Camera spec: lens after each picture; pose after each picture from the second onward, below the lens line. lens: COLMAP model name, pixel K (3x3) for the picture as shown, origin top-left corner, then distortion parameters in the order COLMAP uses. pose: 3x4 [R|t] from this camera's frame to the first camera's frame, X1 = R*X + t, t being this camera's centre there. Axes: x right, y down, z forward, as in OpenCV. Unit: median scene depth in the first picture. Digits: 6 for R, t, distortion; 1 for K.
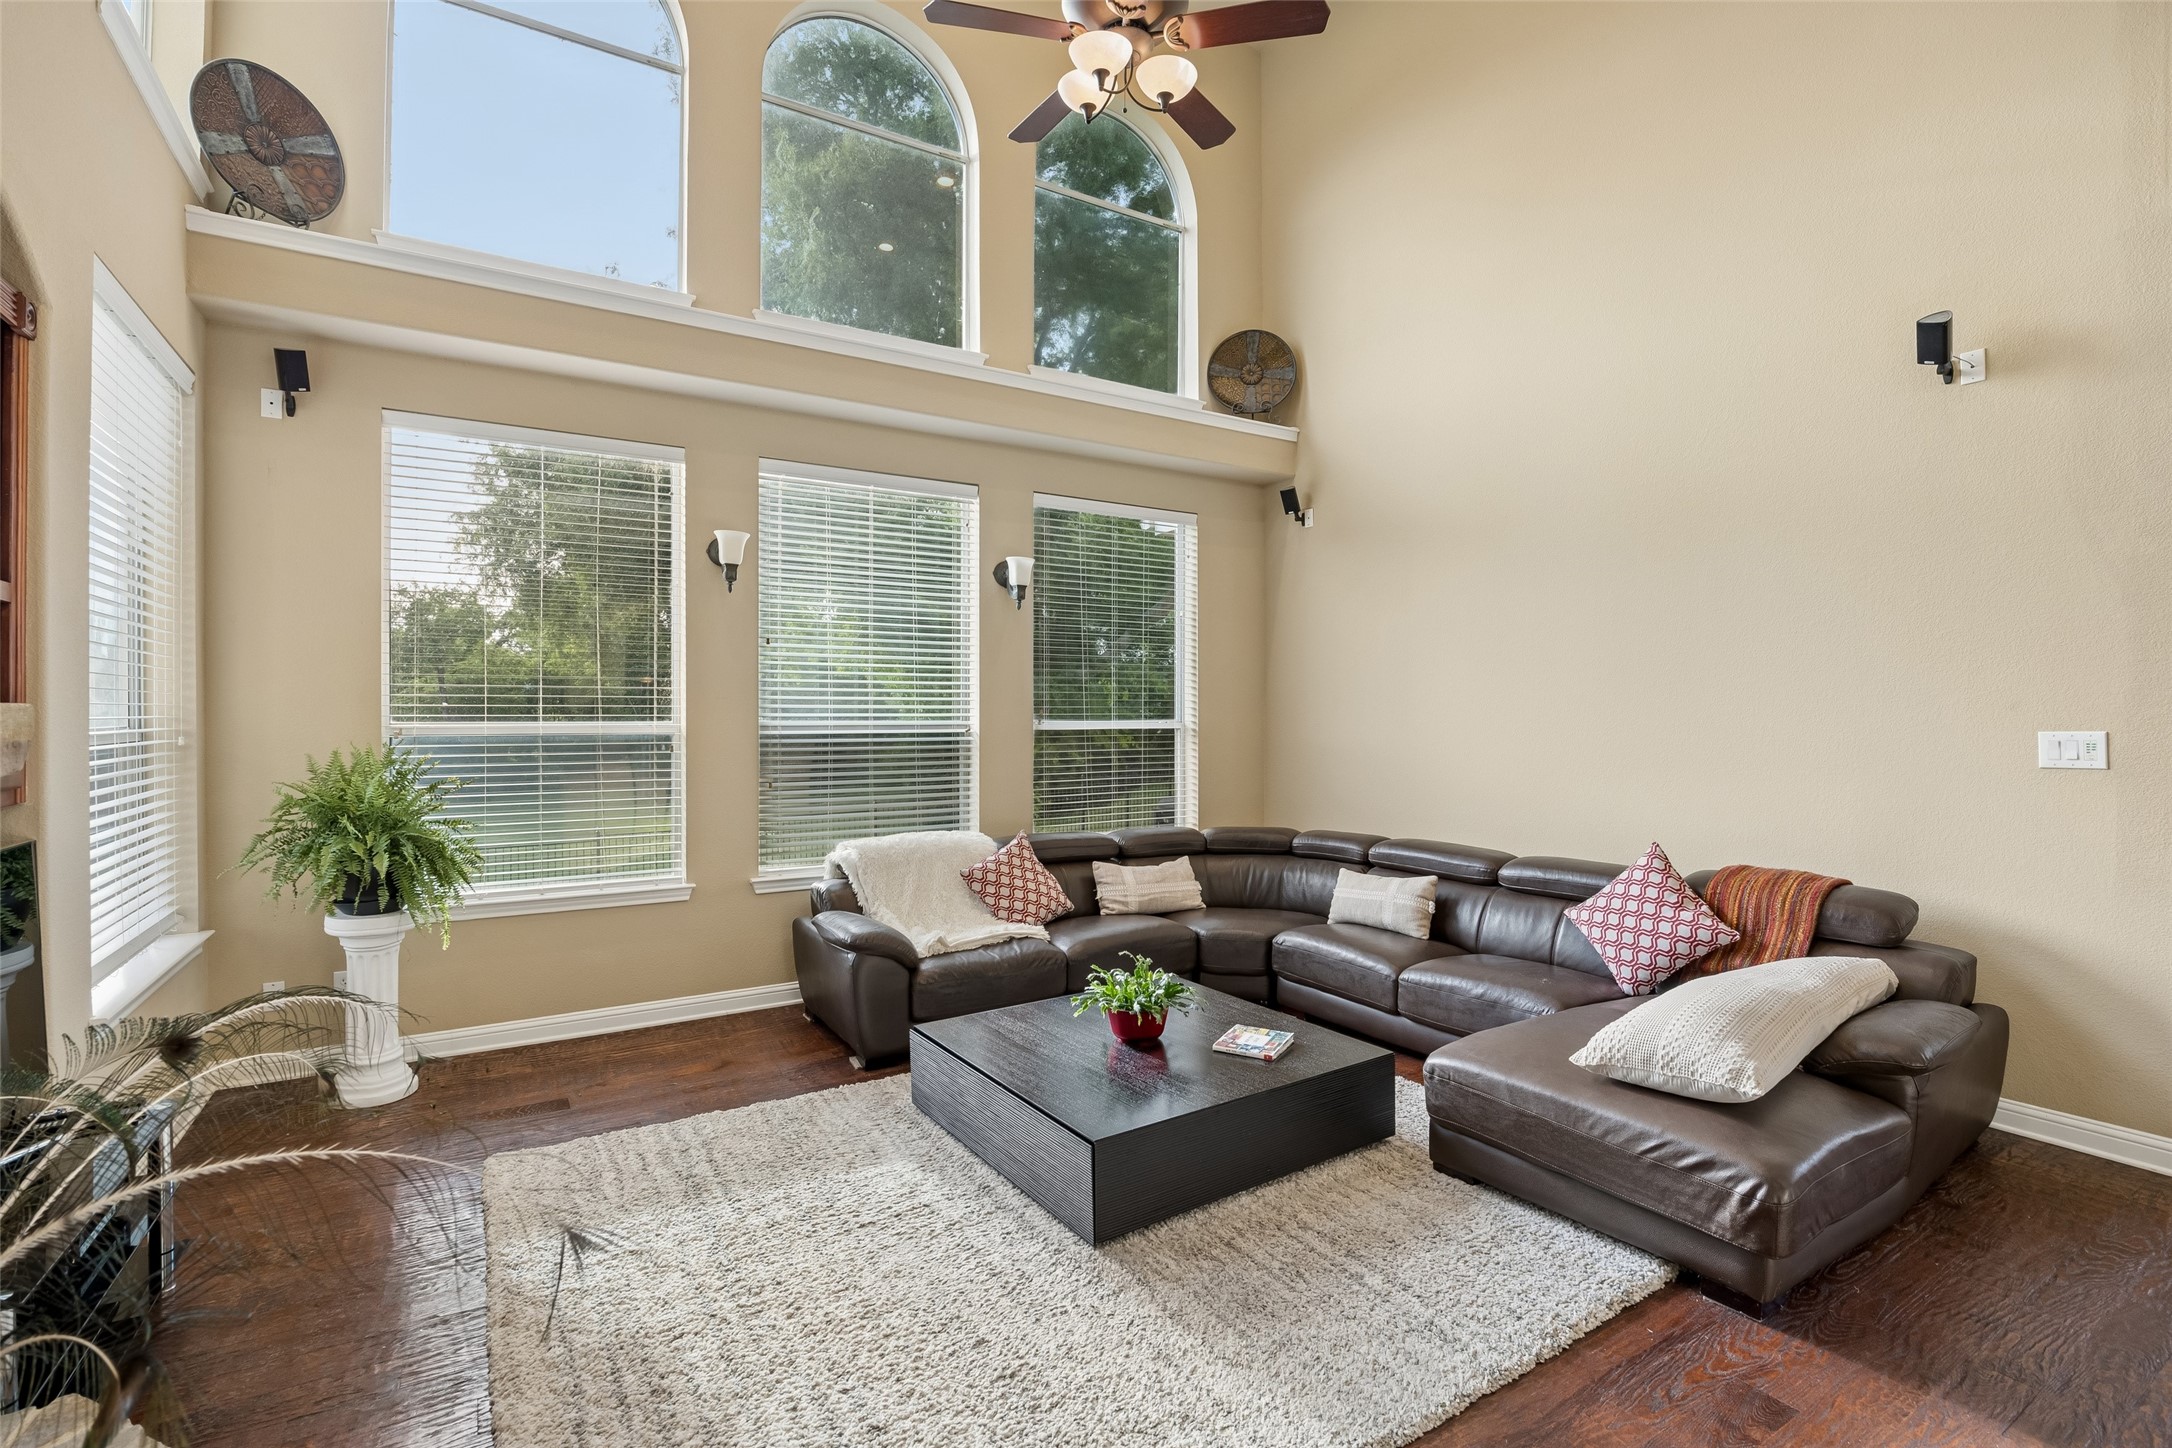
lens RADIAL K [[997.4, 0, 1076.7], [0, 997.4, 712.9], [0, 0, 1]] dist [0.000084, 0.000023]
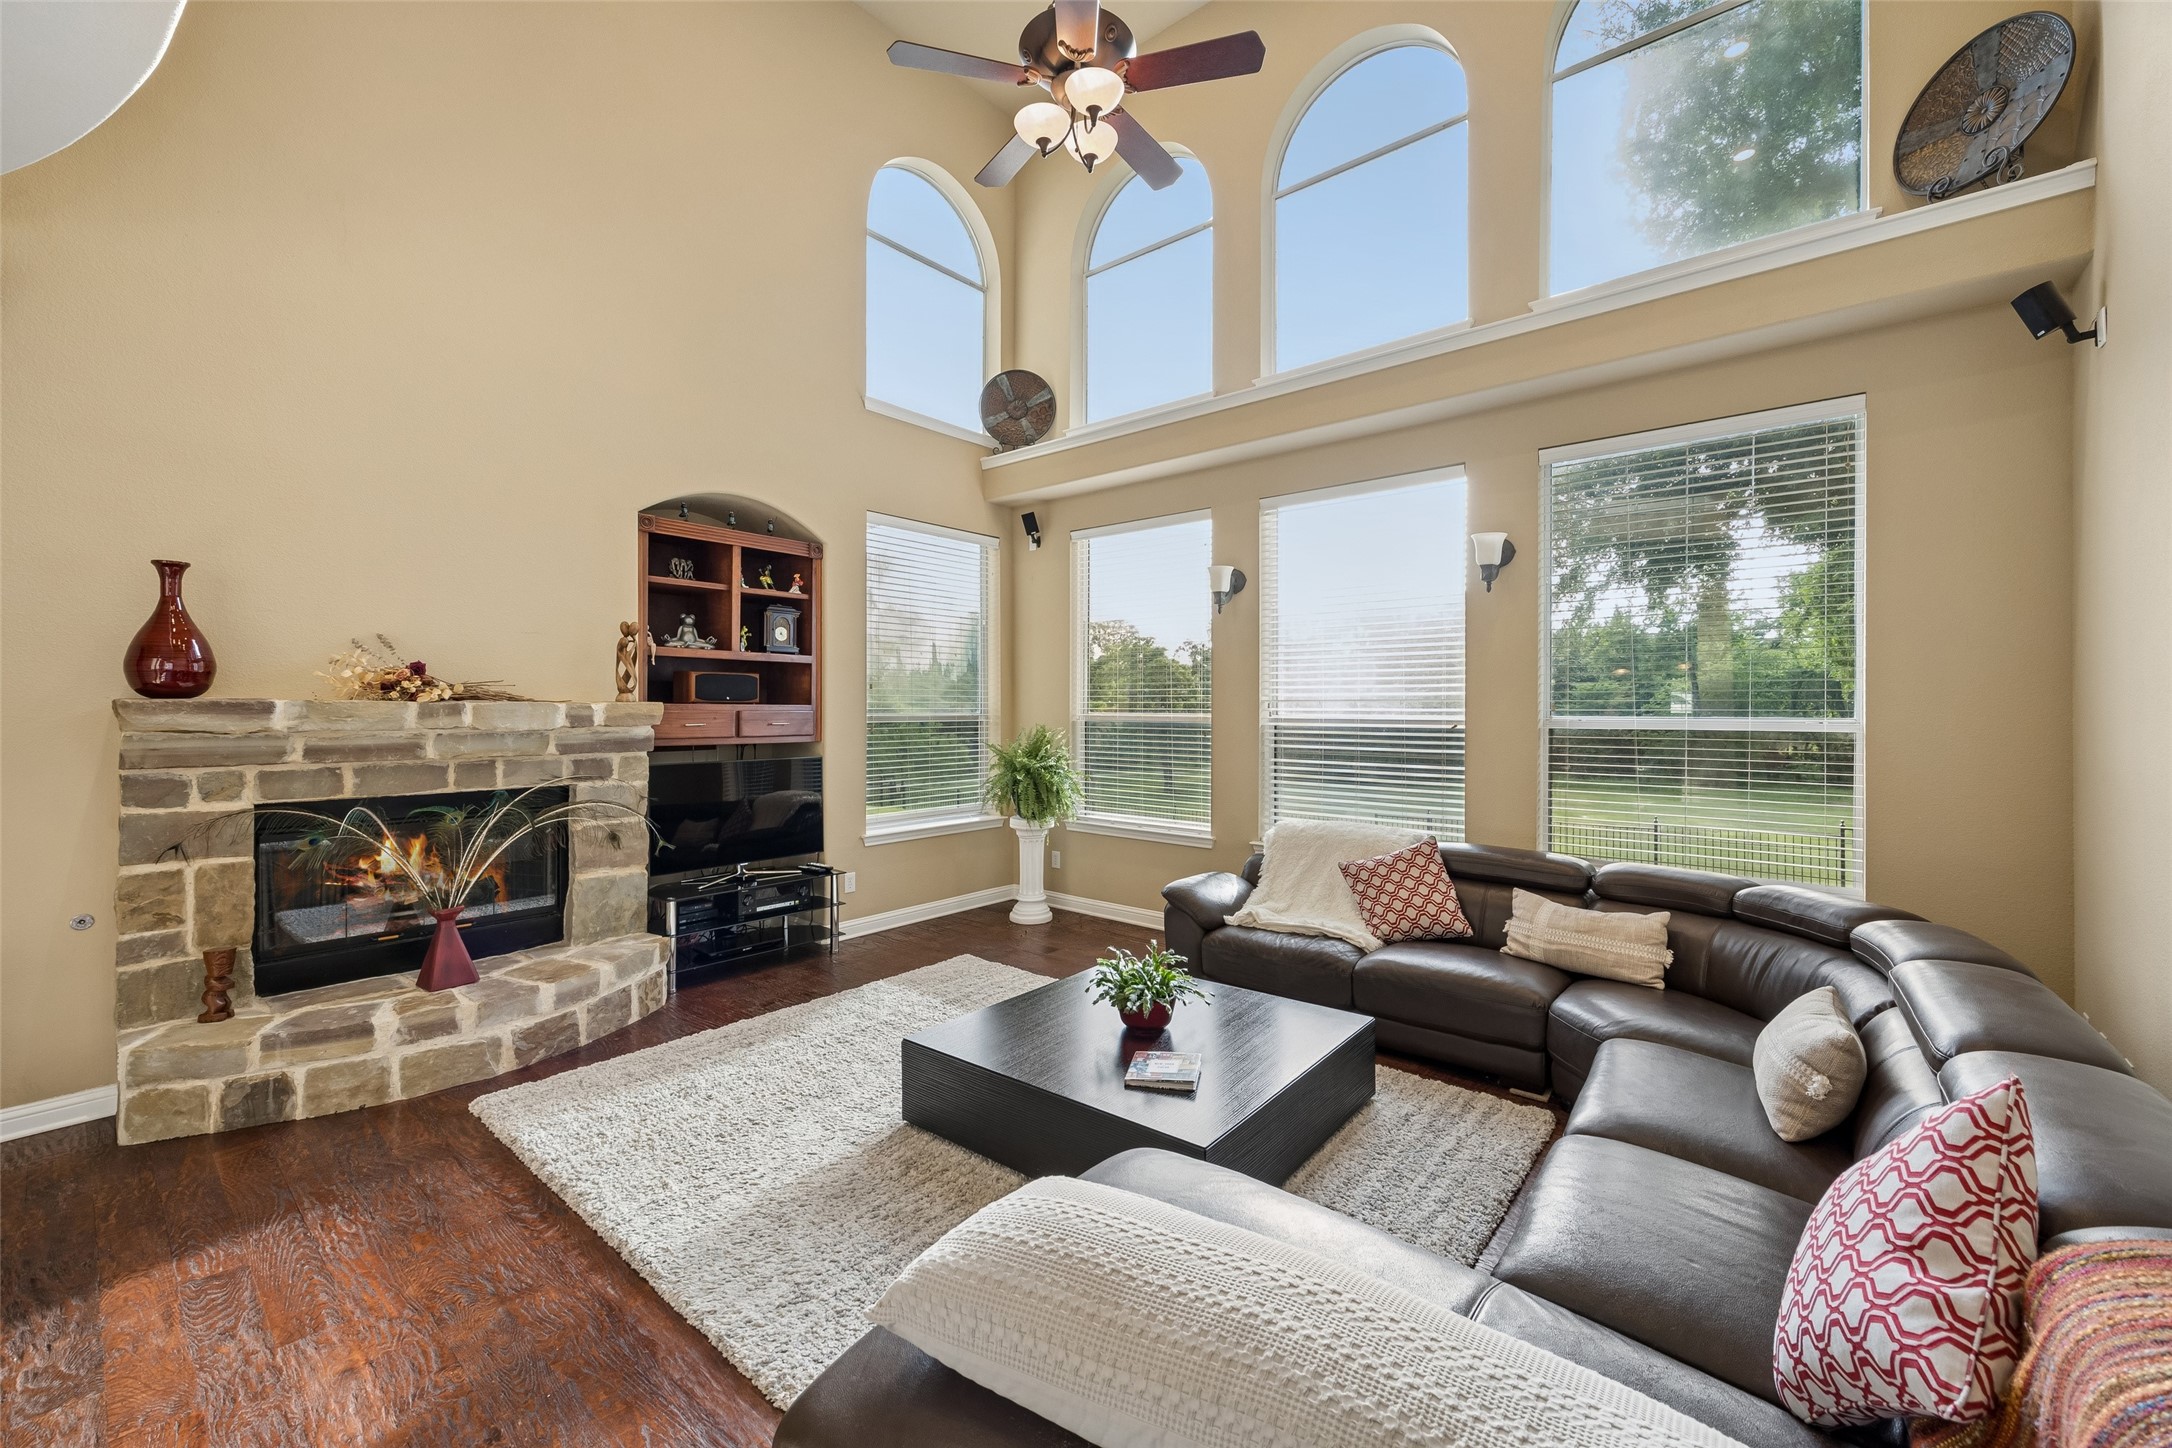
lens RADIAL K [[849.0, 0, 1088.8], [0, 849.0, 717.4], [0, 0, 1]] dist [0.000149, 0.000061]
pose [[0.324799, 0.011868, -0.945709, 0.635158], [-0.001903, 0.999927, 0.011895, 0.000196], [0.945781, -0.002064, 0.324798, 0.490562]]
